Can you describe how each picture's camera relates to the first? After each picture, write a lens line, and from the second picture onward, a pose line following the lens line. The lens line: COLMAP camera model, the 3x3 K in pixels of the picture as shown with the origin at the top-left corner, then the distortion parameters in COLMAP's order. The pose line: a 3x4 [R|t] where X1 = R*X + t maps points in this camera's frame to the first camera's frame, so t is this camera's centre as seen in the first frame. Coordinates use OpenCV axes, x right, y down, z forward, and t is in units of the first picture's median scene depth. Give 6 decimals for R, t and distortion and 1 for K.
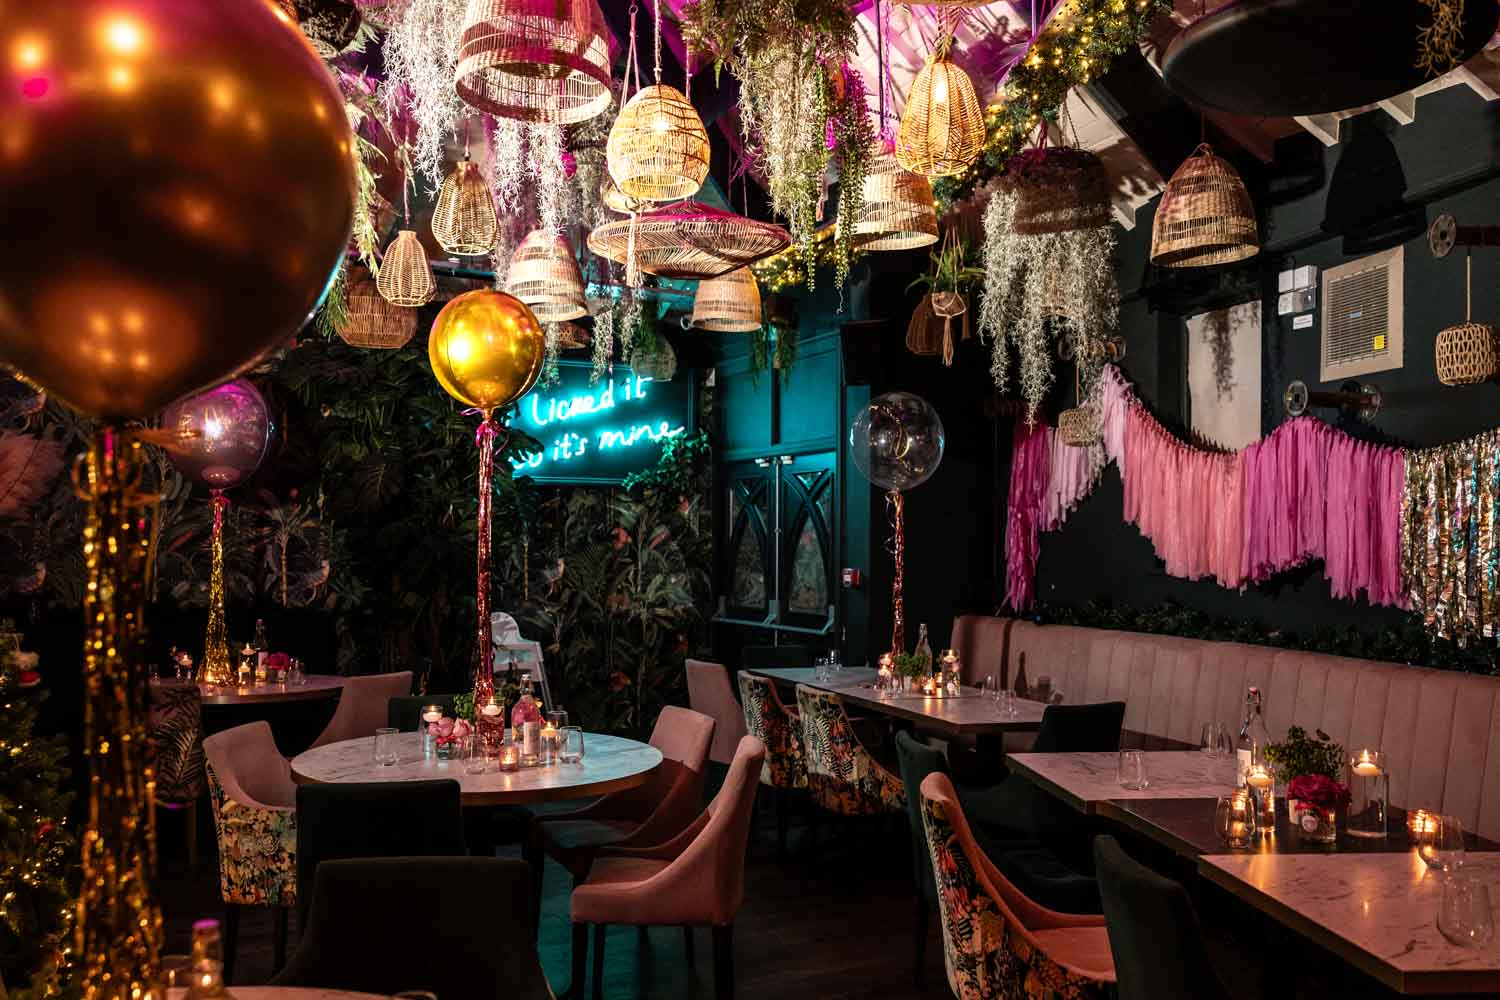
lens RADIAL K [[1196.1, 0, 704.3], [0, 1196.1, 563.6], [0, 0, 1]] dist [0.002093, 0.006361]
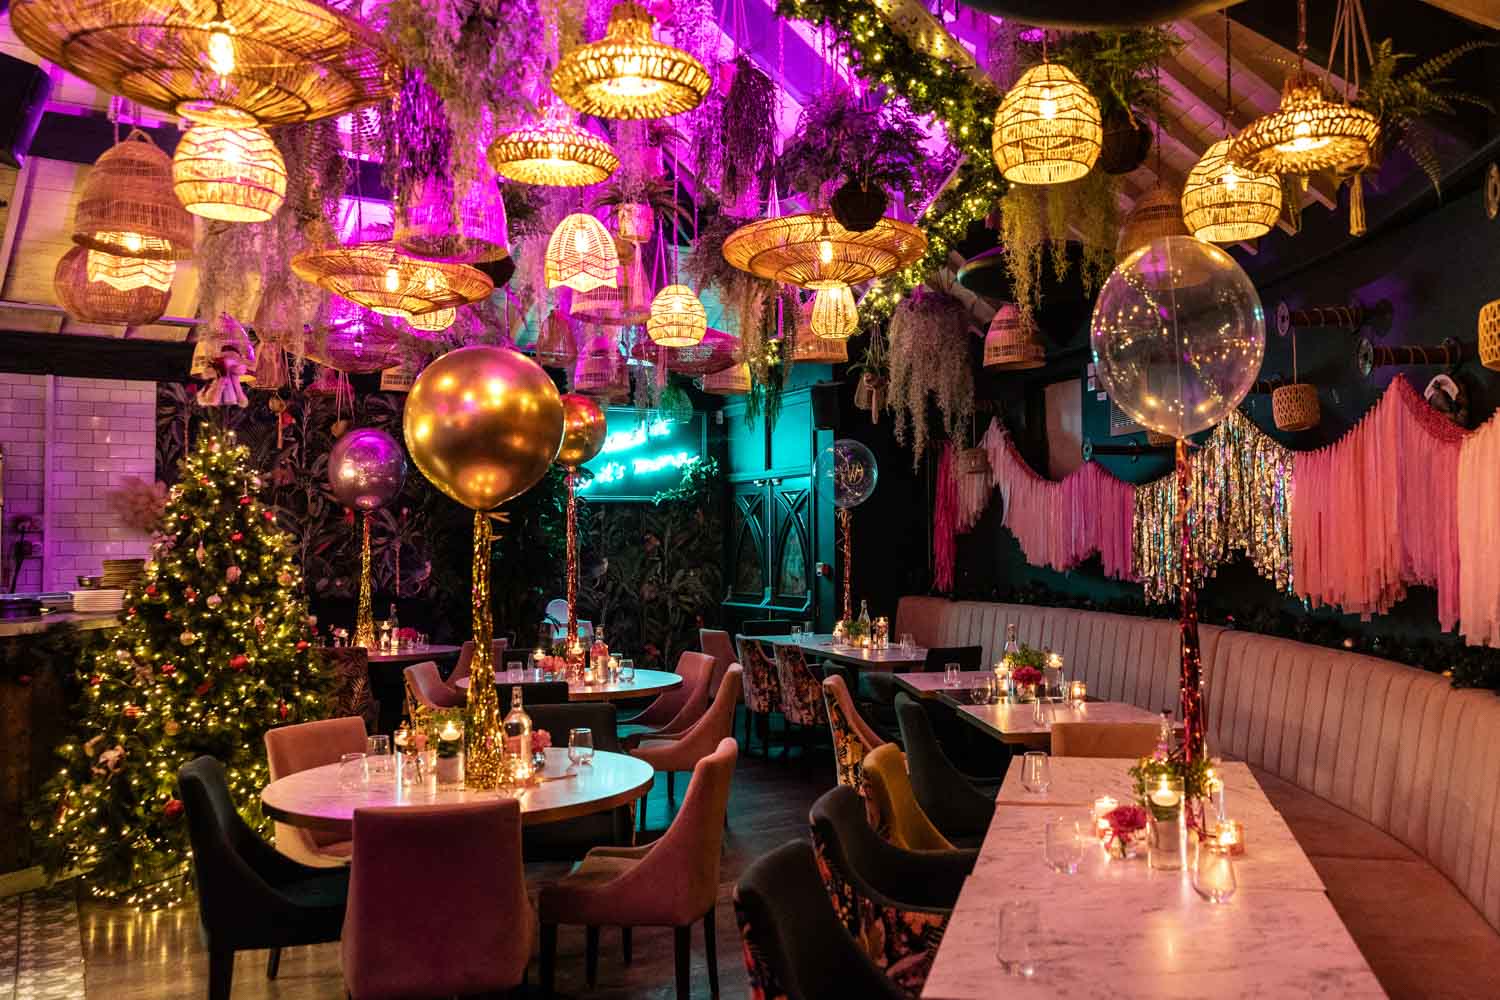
lens RADIAL K [[1196.1, 0, 792.6], [0, 1196.1, 510.5], [0, 0, 1]] dist [0.002093, 0.006361]
pose [[0.998529, -0.010323, 0.053234, 0.021450], [0.012578, 0.999030, -0.042189, 0.002437], [-0.052747, 0.042796, 0.997690, -0.444393]]
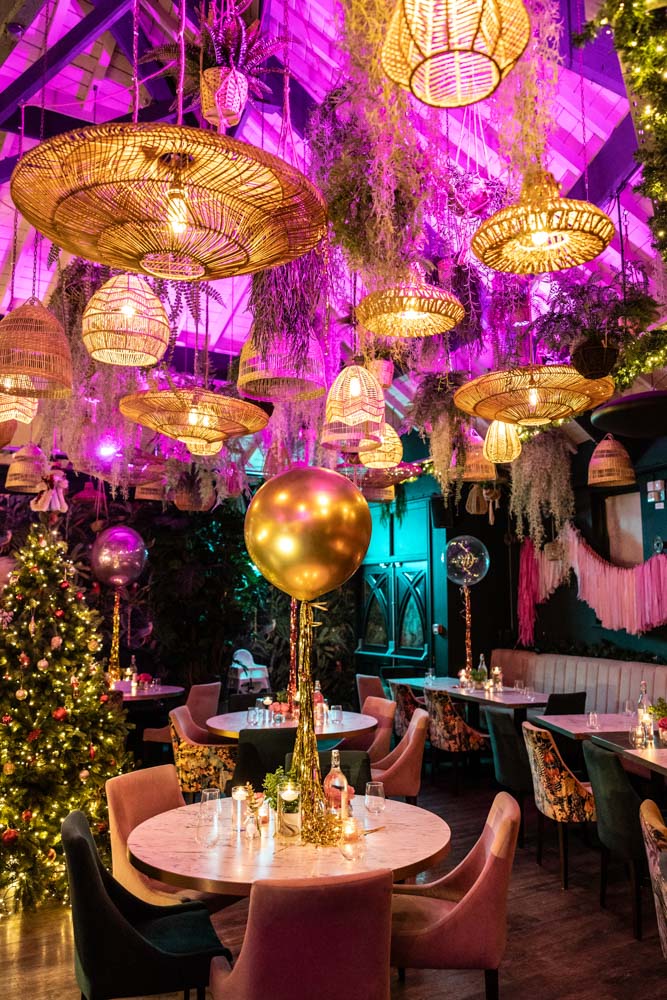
lens RADIAL K [[797.4, 0, 342.0], [0, 797.4, 502.6], [0, 0, 1]] dist [0.002093, 0.006361]
pose [[0.998213, -0.000044, 0.059759, -0.124973], [0.008154, 0.990746, -0.135486, -0.020568], [-0.059200, 0.135731, 0.988975, -0.314418]]
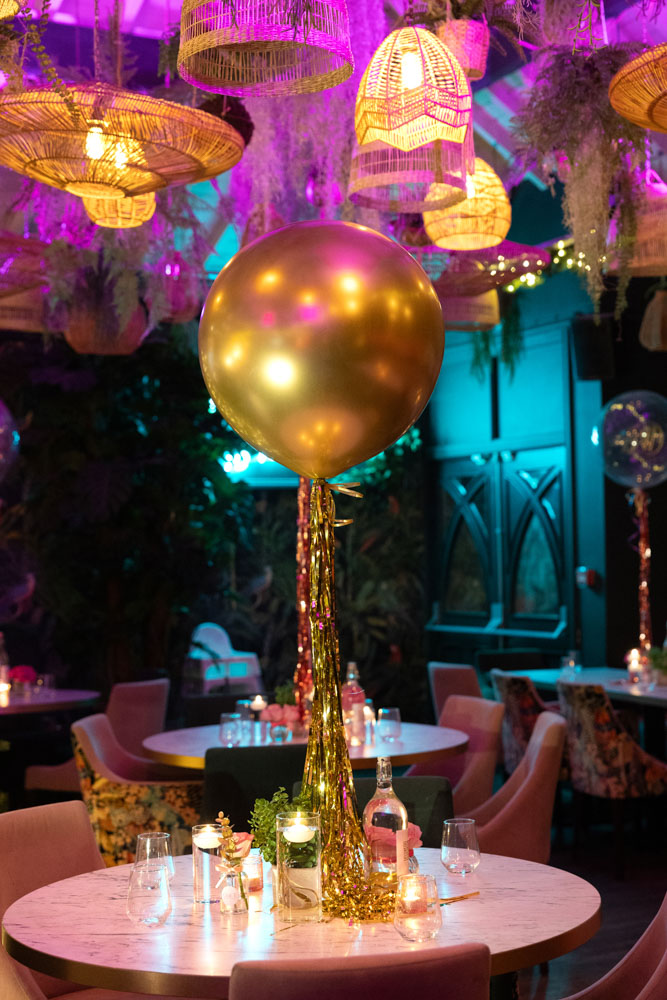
lens RADIAL K [[1575.7, 0, 373.9], [0, 1575.7, 526.8], [0, 0, 1]] dist [-0.008517, 0.000000]
pose [[0.998882, -0.023751, 0.040879, -0.121938], [0.025008, 0.999221, -0.030519, 0.006645], [-0.040122, 0.031507, 0.998698, -0.327260]]
